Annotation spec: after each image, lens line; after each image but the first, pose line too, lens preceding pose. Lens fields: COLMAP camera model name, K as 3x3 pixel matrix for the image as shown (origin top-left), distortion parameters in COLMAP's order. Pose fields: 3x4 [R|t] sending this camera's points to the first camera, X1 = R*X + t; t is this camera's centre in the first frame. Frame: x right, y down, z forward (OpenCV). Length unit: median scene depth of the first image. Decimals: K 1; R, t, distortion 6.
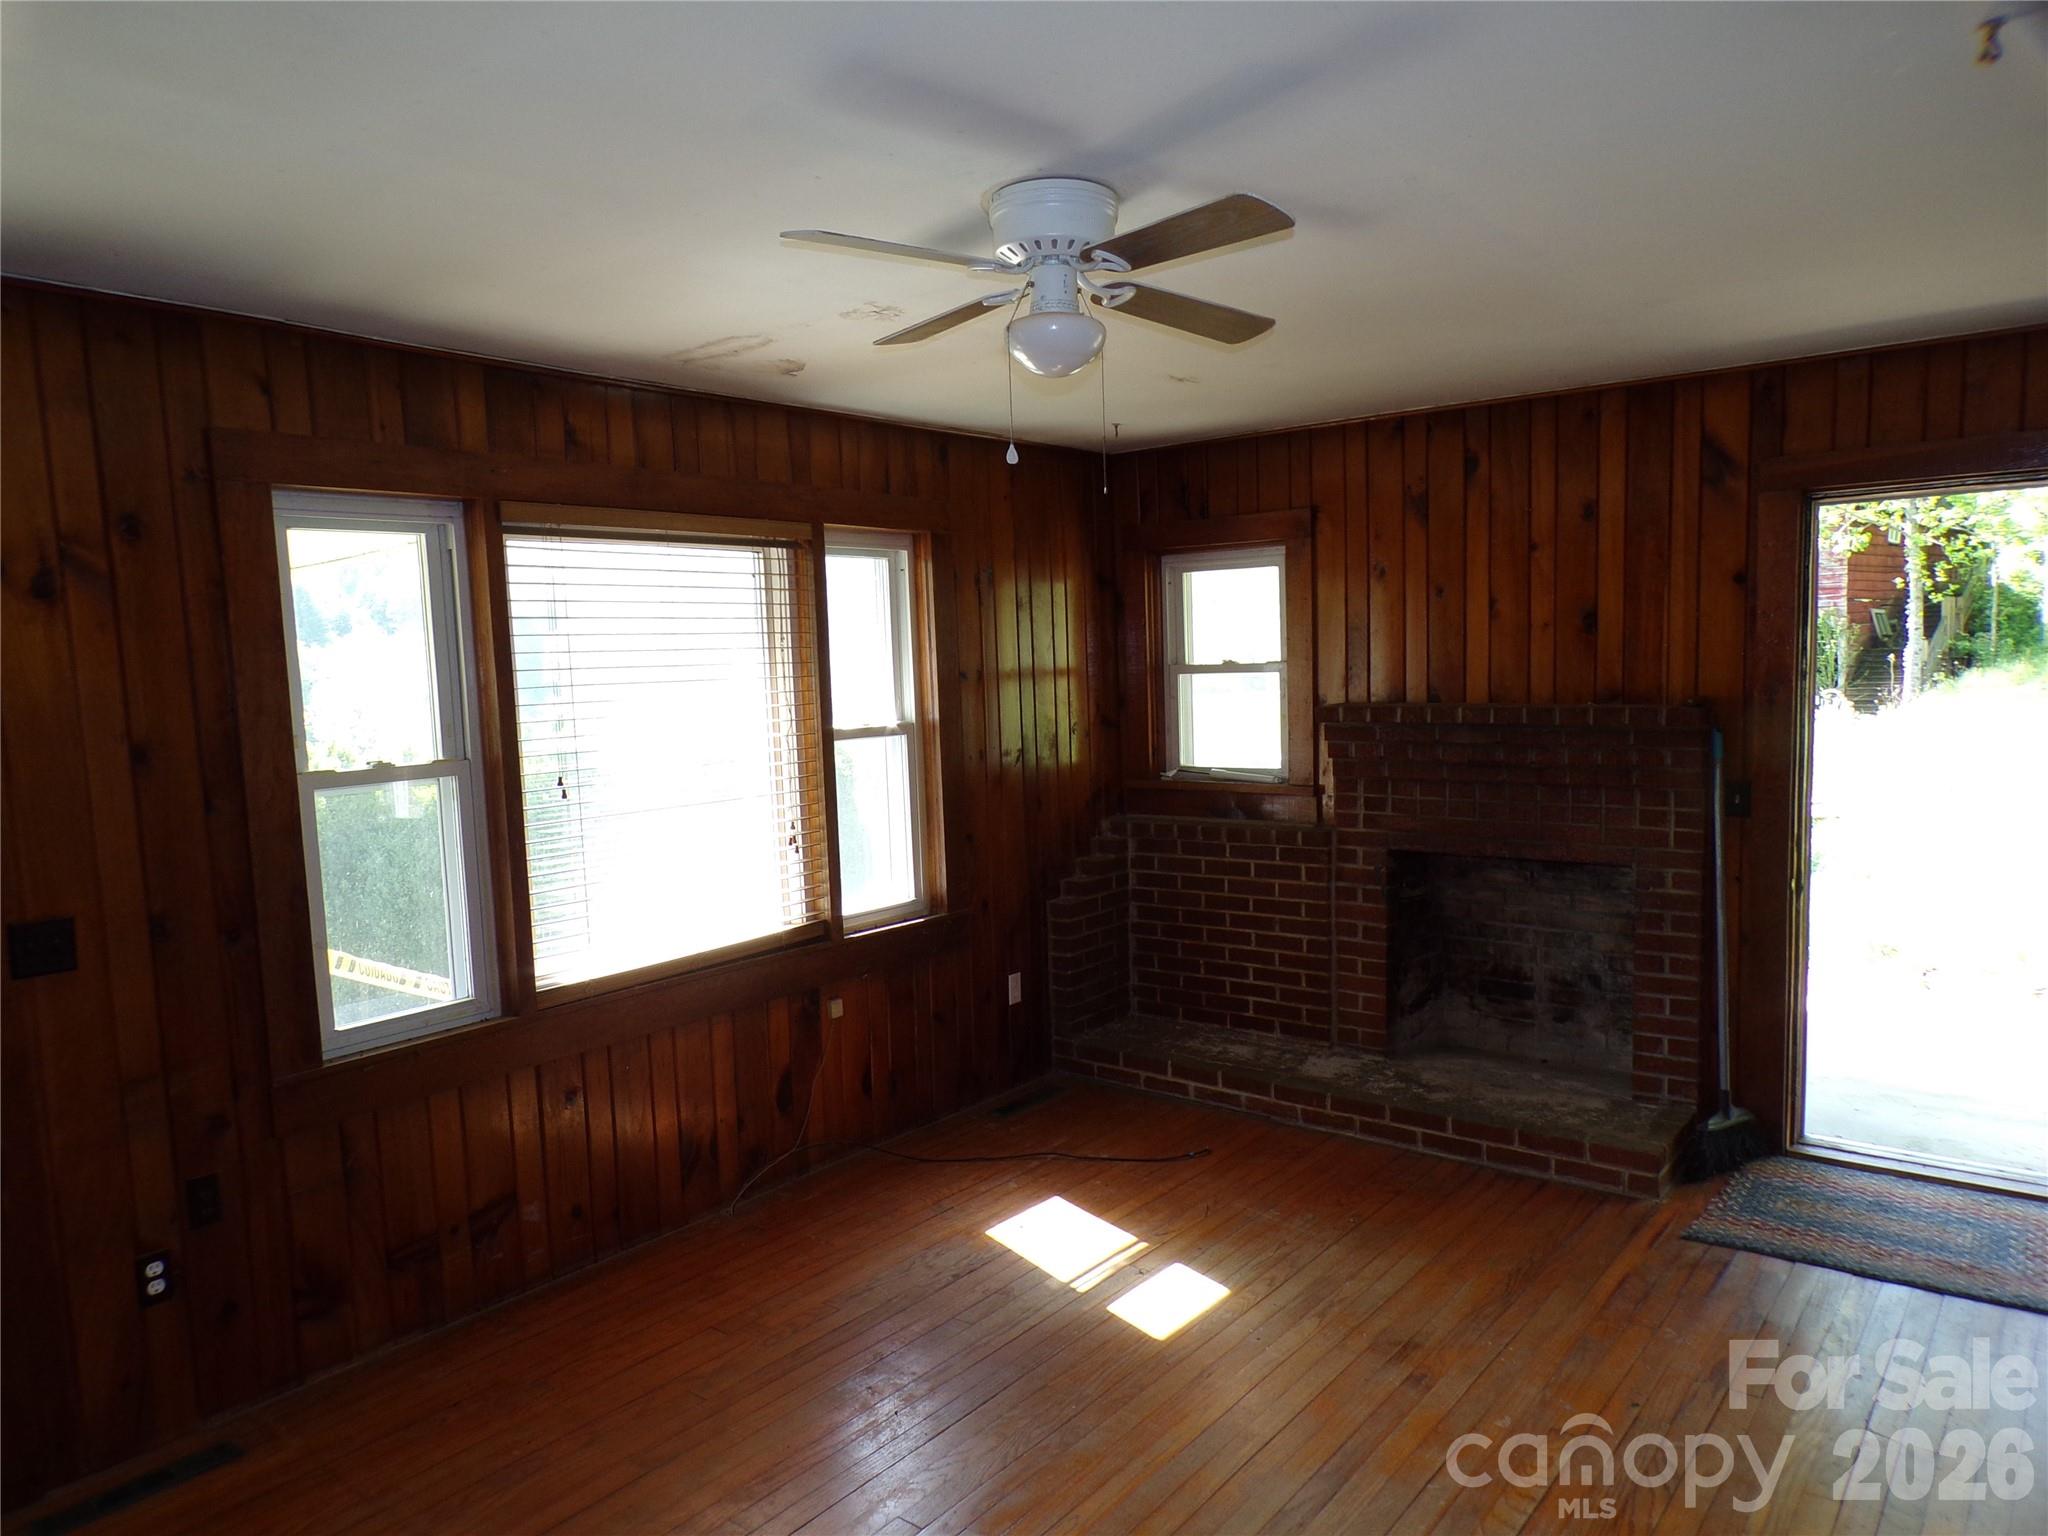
lens RADIAL K [[1399.4, 0, 1024.0], [0, 1399.4, 768.0], [0, 0, 1]] dist [0.001872, -0.001728]
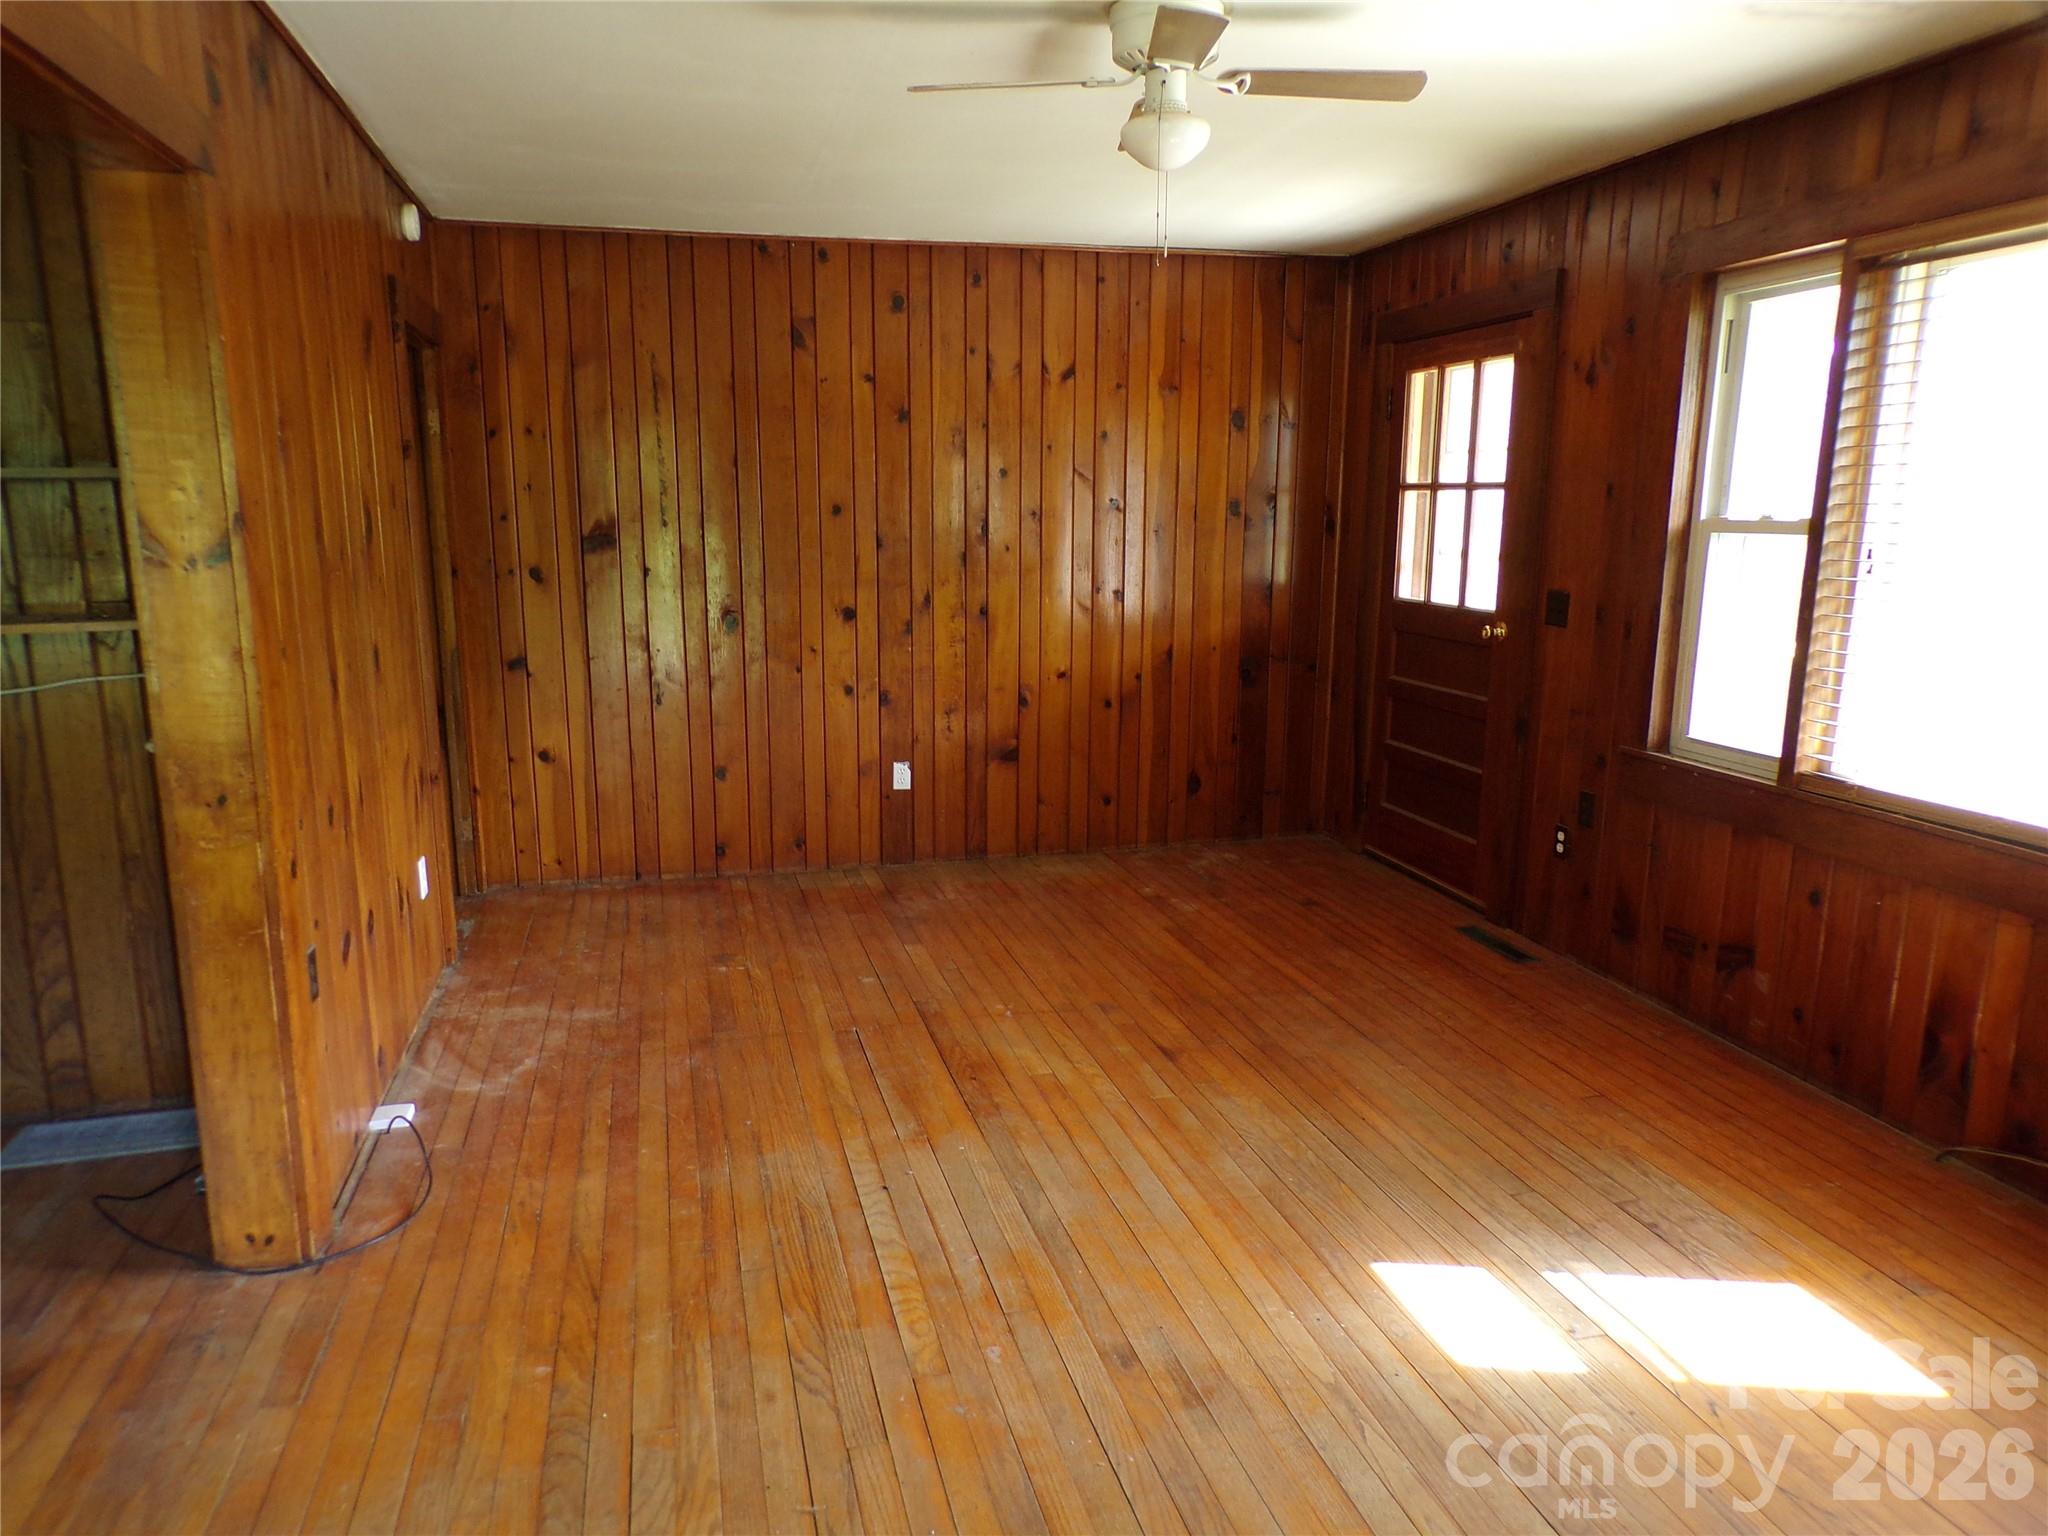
lens RADIAL K [[1399.4, 0, 1024.0], [0, 1399.4, 768.0], [0, 0, 1]] dist [0.001872, -0.001728]
pose [[-0.601048, 0.174034, -0.780034, 0.756032], [-0.059960, 0.963433, 0.261154, -0.062467], [0.796960, 0.203737, -0.568635, 1.172727]]
